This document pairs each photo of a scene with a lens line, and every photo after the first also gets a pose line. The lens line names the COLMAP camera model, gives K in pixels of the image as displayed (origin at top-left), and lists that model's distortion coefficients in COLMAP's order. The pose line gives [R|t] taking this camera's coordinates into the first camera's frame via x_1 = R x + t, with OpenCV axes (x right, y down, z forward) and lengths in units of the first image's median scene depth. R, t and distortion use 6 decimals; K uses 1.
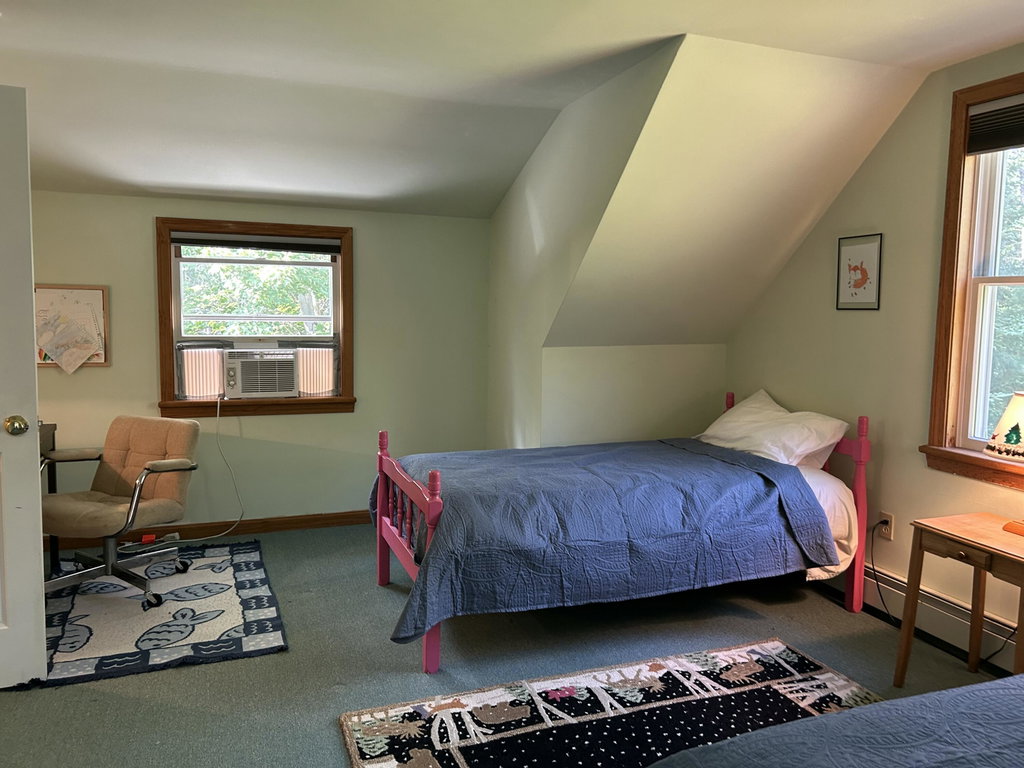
lens RADIAL K [[763.5, 0, 511.9], [0, 763.5, 393.8], [0, 0, 1]] dist [0.060409, -0.080238]
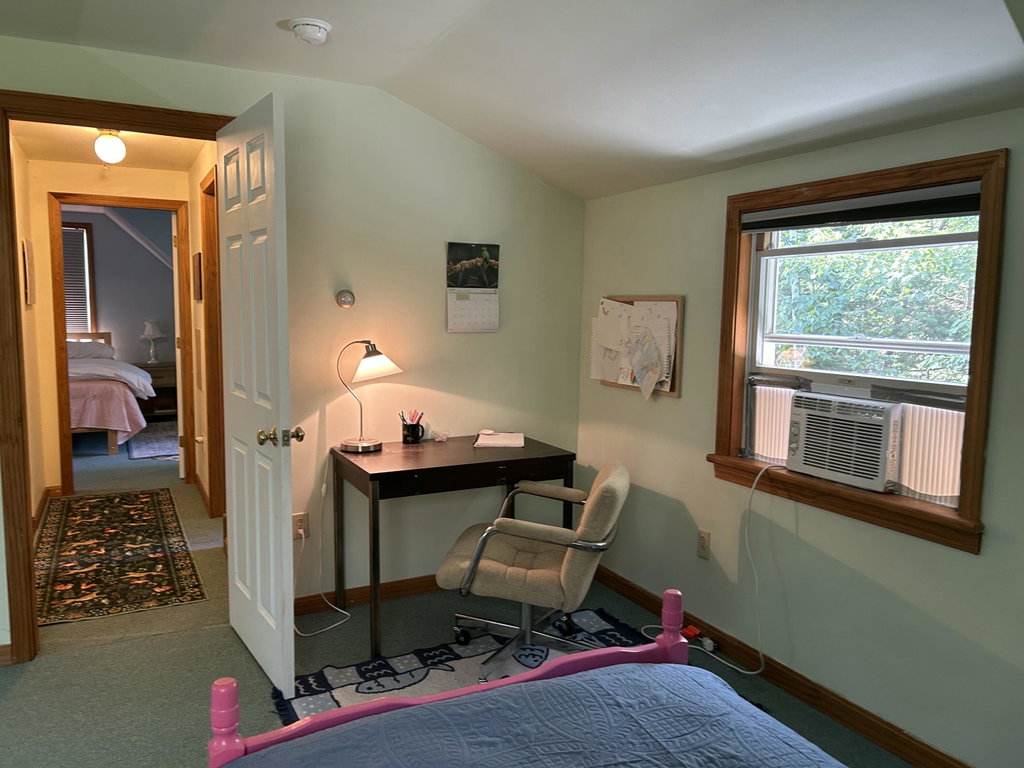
lens RADIAL K [[763.5, 0, 511.9], [0, 763.5, 393.8], [0, 0, 1]] dist [0.060409, -0.080238]
pose [[0.109428, 0.098975, -0.989055, 0.214918], [-0.122009, 0.988843, 0.085455, -0.079194], [0.986478, 0.111323, 0.120284, 0.681329]]
